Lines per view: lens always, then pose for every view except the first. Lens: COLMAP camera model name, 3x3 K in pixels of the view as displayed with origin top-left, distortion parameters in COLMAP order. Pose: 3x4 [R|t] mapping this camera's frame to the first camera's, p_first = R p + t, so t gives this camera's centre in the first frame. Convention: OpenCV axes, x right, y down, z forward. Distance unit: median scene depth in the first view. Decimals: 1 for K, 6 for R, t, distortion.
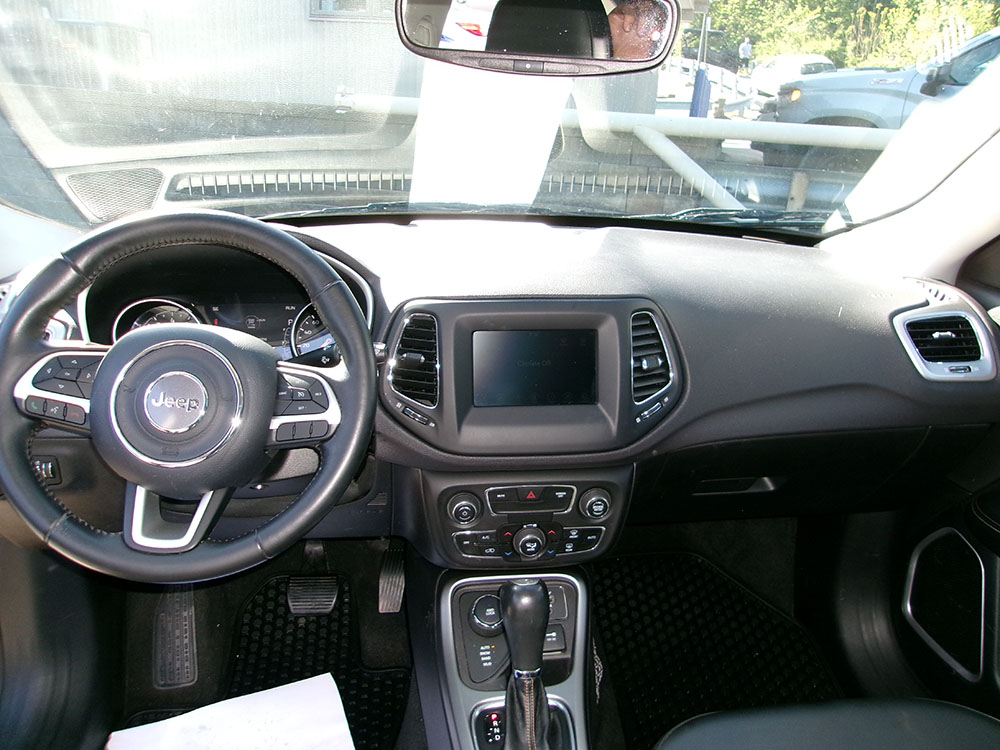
lens RADIAL K [[795.3, 0, 505.8], [0, 795.3, 374.9], [0, 0, 1]] dist [-0.027463, 0.056055]
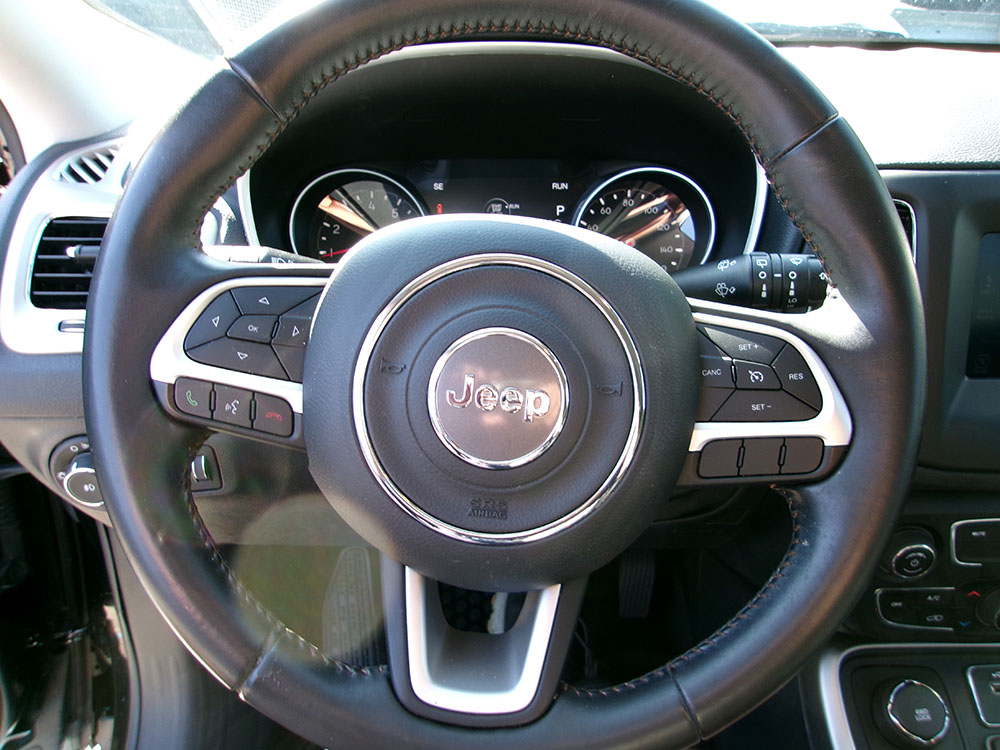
lens RADIAL K [[795.3, 0, 492.1], [0, 795.3, 382.6], [0, 0, 1]] dist [-0.027463, 0.056055]
pose [[0.994663, 0.016603, -0.101830, -0.300467], [-0.002328, 0.990328, 0.138726, -0.028027], [0.103149, -0.137749, 0.985082, 0.453829]]
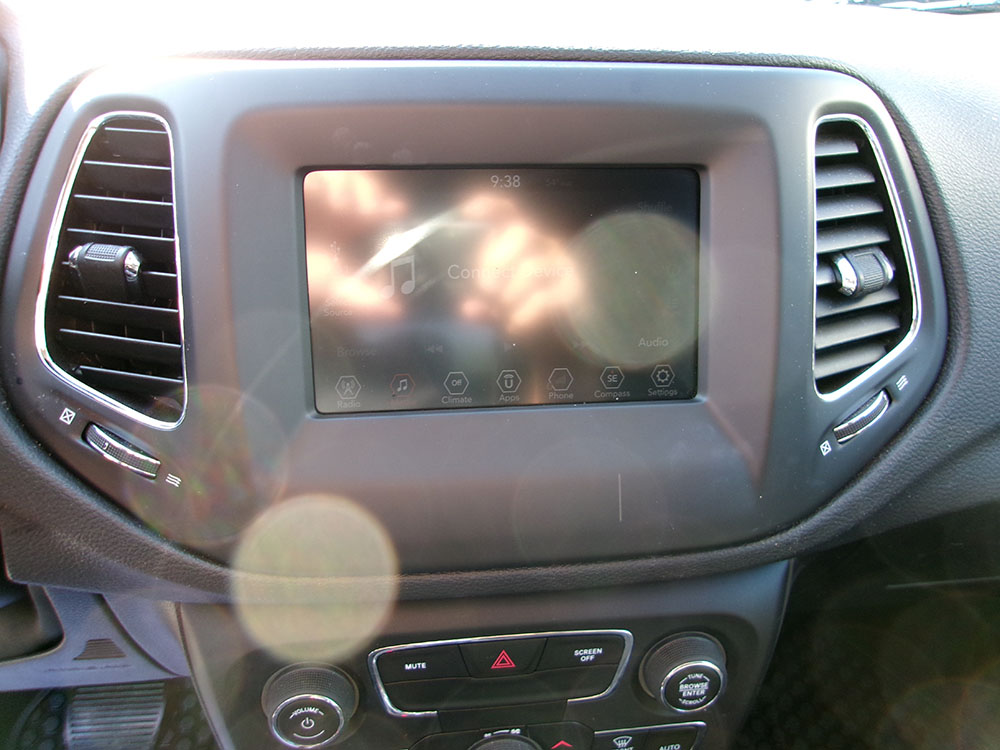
lens RADIAL K [[795.3, 0, 500.1], [0, 795.3, 371.7], [0, 0, 1]] dist [-0.027463, 0.056055]
pose [[0.999921, -0.009553, 0.008154, 0.030157], [0.008863, 0.996685, 0.080869, -0.002398], [-0.008900, -0.080790, 0.996691, 0.694894]]
